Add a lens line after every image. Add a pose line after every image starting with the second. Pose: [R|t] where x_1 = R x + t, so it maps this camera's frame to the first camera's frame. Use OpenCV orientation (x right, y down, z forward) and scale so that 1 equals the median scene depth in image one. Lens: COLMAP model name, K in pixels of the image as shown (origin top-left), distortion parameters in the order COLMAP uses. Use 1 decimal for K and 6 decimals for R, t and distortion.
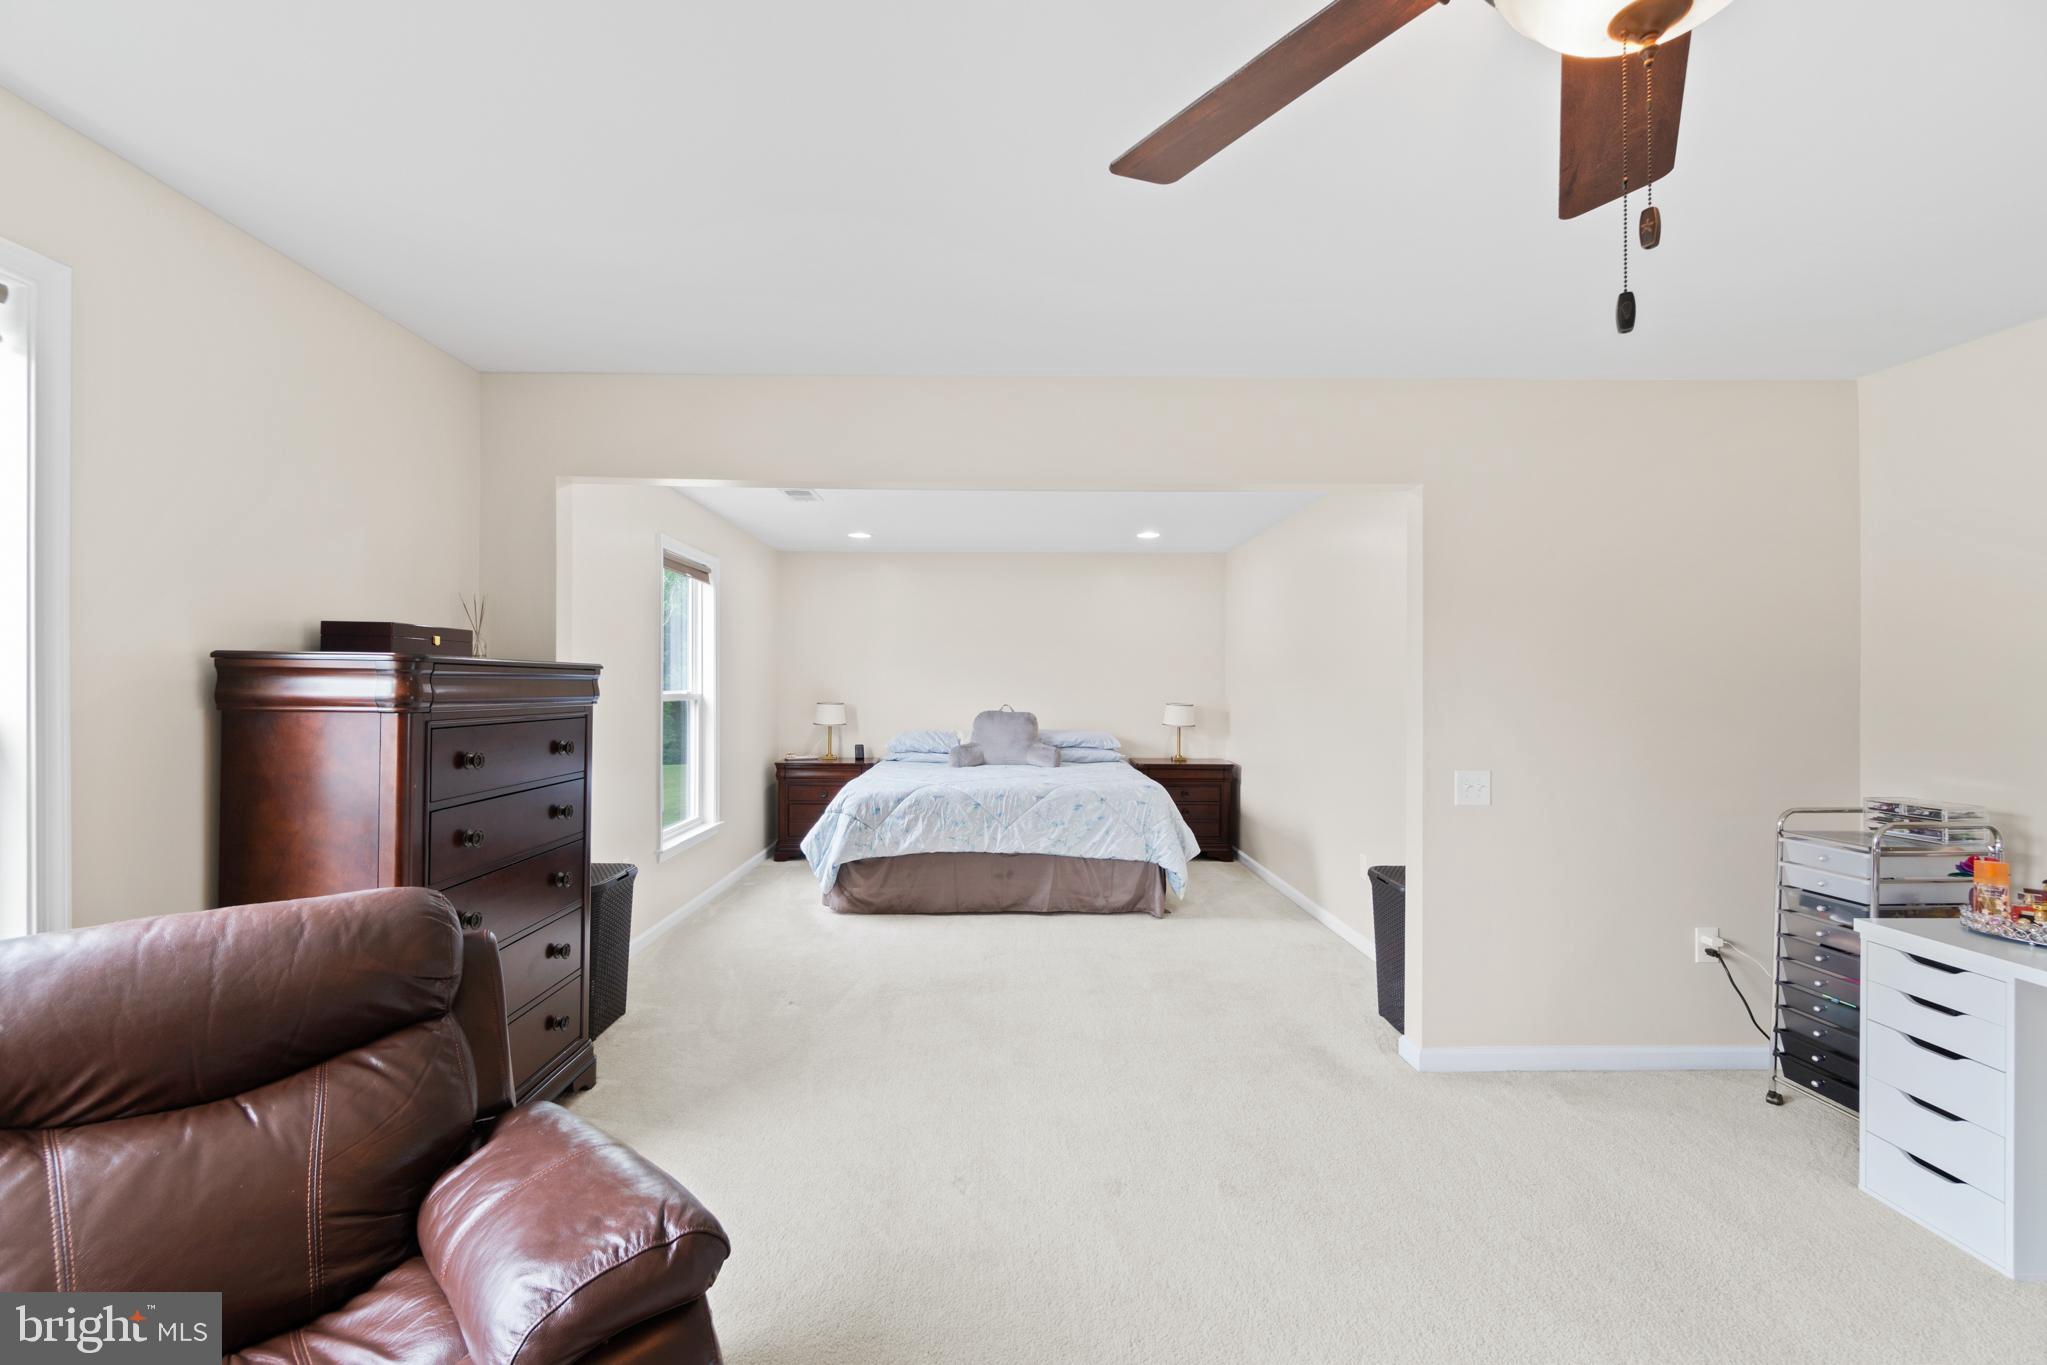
lens RADIAL K [[878.3, 0, 1014.8], [0, 878.3, 678.1], [0, 0, 1]] dist [-0.002958, -0.000368]
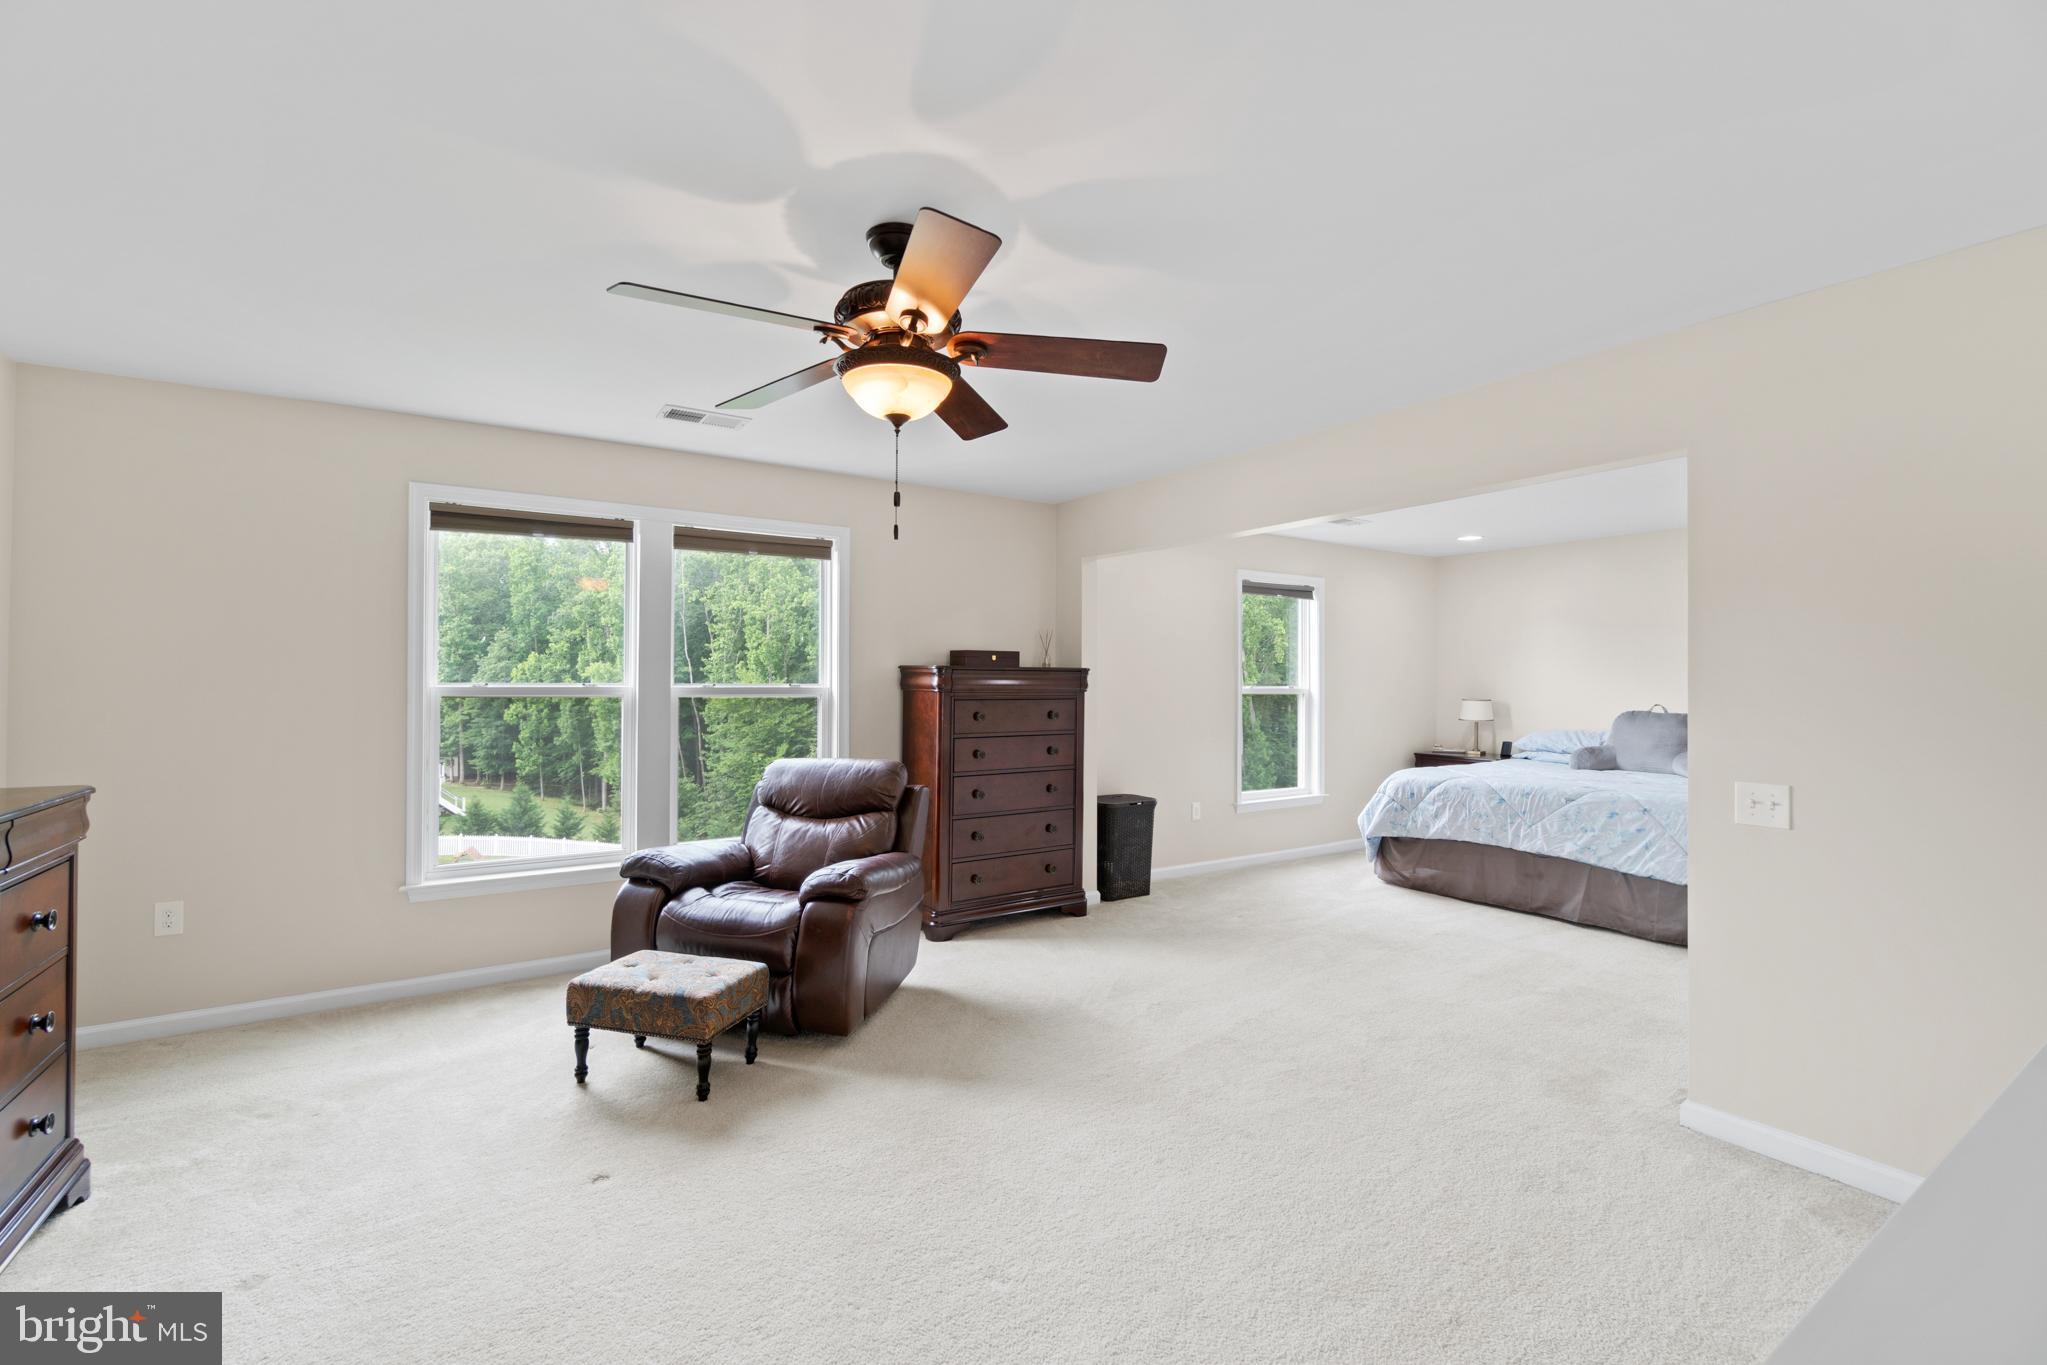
lens RADIAL K [[878.3, 0, 1014.8], [0, 878.3, 678.1], [0, 0, 1]] dist [-0.002958, -0.000368]
pose [[0.536673, -0.003475, -0.843783, 0.505603], [0.004864, 0.999988, -0.001025, 0.002286], [0.843776, -0.003554, 0.536683, -0.014340]]
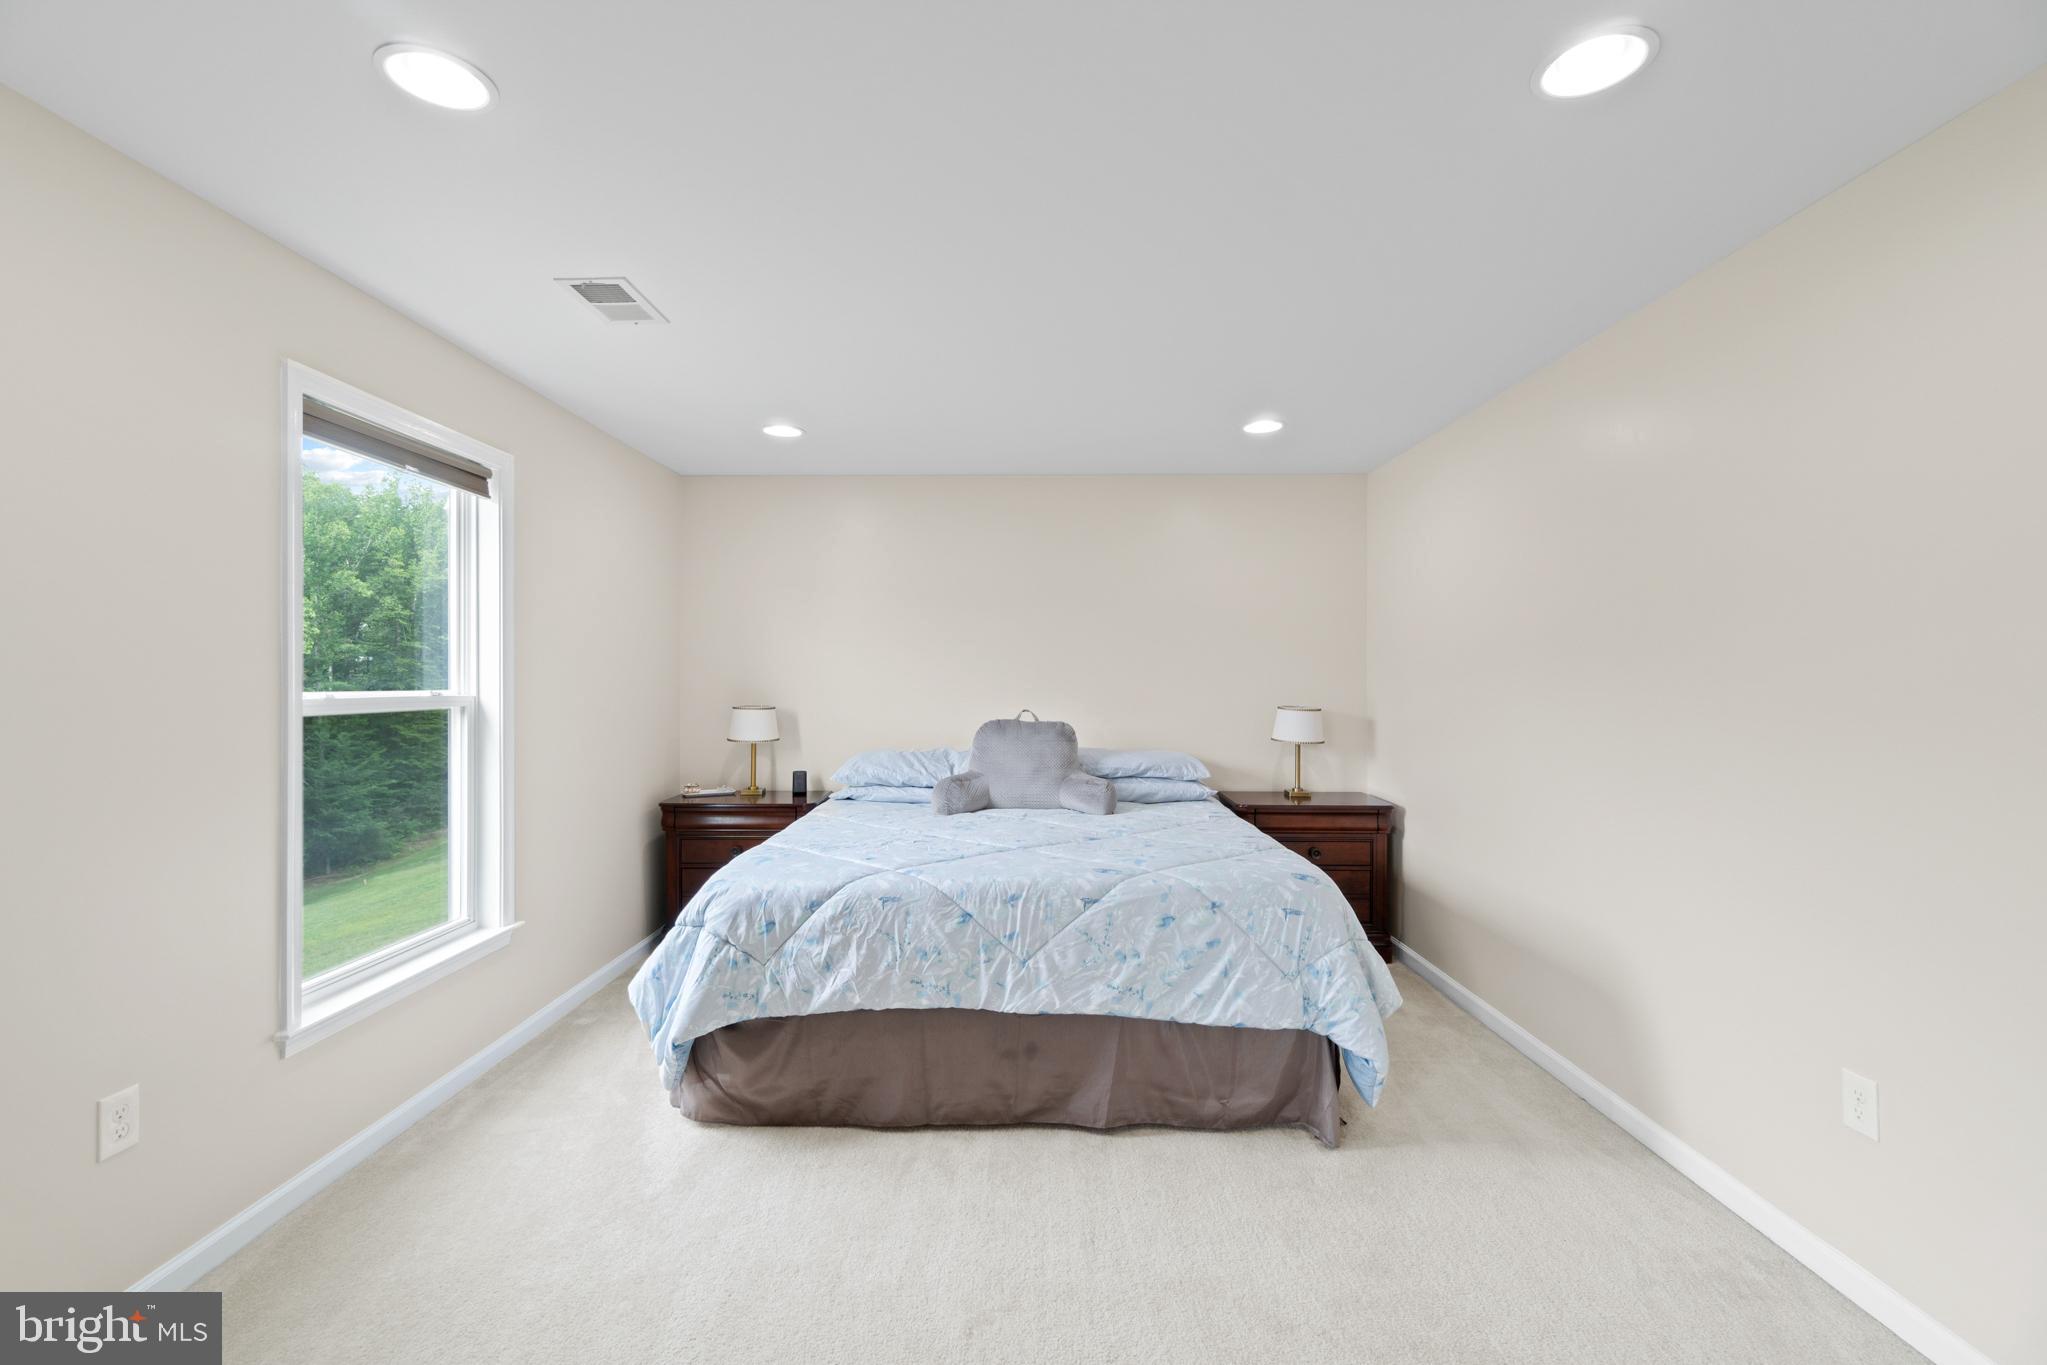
lens RADIAL K [[878.3, 0, 1014.8], [0, 878.3, 678.1], [0, 0, 1]] dist [-0.002958, -0.000368]
pose [[0.999584, -0.002901, -0.028705, 0.000138], [0.003109, 0.999969, 0.007218, 0.004142], [0.028683, -0.007304, 0.999562, 0.494654]]
